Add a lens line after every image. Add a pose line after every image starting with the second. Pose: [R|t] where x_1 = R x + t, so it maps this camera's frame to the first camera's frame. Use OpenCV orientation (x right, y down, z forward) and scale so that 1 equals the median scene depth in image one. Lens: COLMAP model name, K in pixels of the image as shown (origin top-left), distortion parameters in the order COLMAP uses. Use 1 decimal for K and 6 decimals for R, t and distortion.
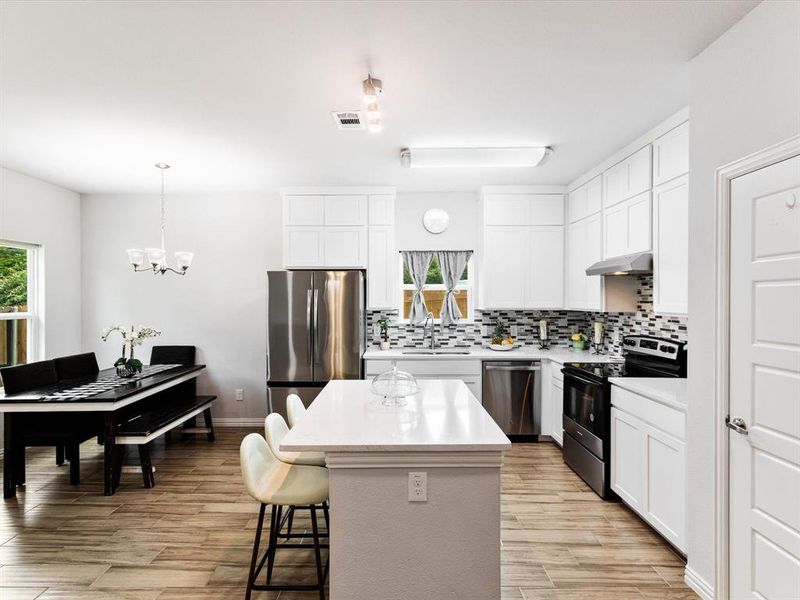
lens RADIAL K [[428.6, 0, 394.8], [0, 428.6, 302.5], [0, 0, 1]] dist [0.009139, -0.000574]
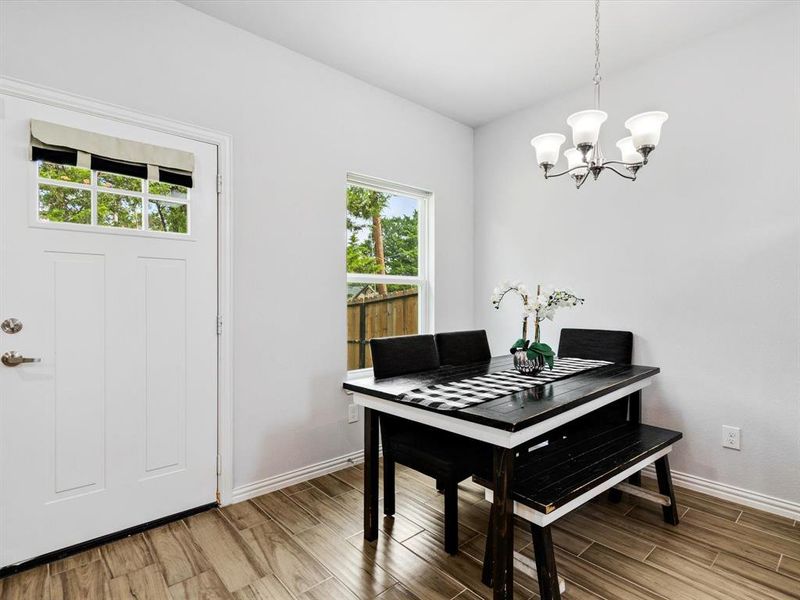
lens RADIAL K [[410.4, 0, 394.2], [0, 410.4, 304.2], [0, 0, 1]] dist [0.007895, -0.001346]
pose [[0.660861, 0.004470, -0.750495, -0.288194], [-0.003287, 0.999990, 0.003061, 0.069458], [0.750501, 0.000444, 0.660869, 0.437206]]
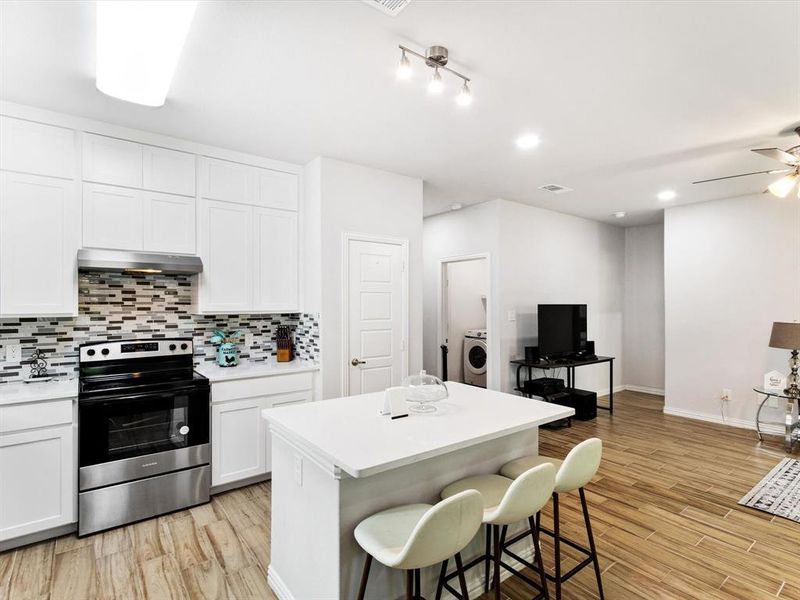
lens RADIAL K [[410.4, 0, 394.2], [0, 410.4, 304.2], [0, 0, 1]] dist [0.007895, -0.001346]
pose [[-0.608596, -0.001212, 0.793480, -0.358971], [0.005936, 0.999964, 0.006080, -0.000090], [-0.793458, 0.008410, -0.608566, 0.849881]]
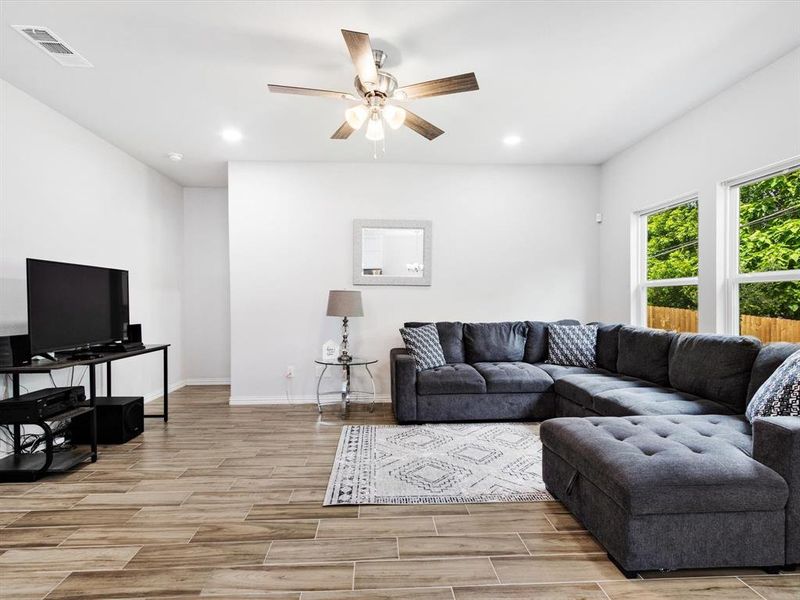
lens RADIAL K [[409.9, 0, 395.9], [0, 409.9, 306.8], [0, 0, 1]] dist [0.002681, -0.000751]
pose [[-0.998102, 0.004957, -0.061375, -0.231419], [0.003741, 0.999795, 0.019921, 0.069127], [0.061461, 0.019653, -0.997916, 0.525391]]
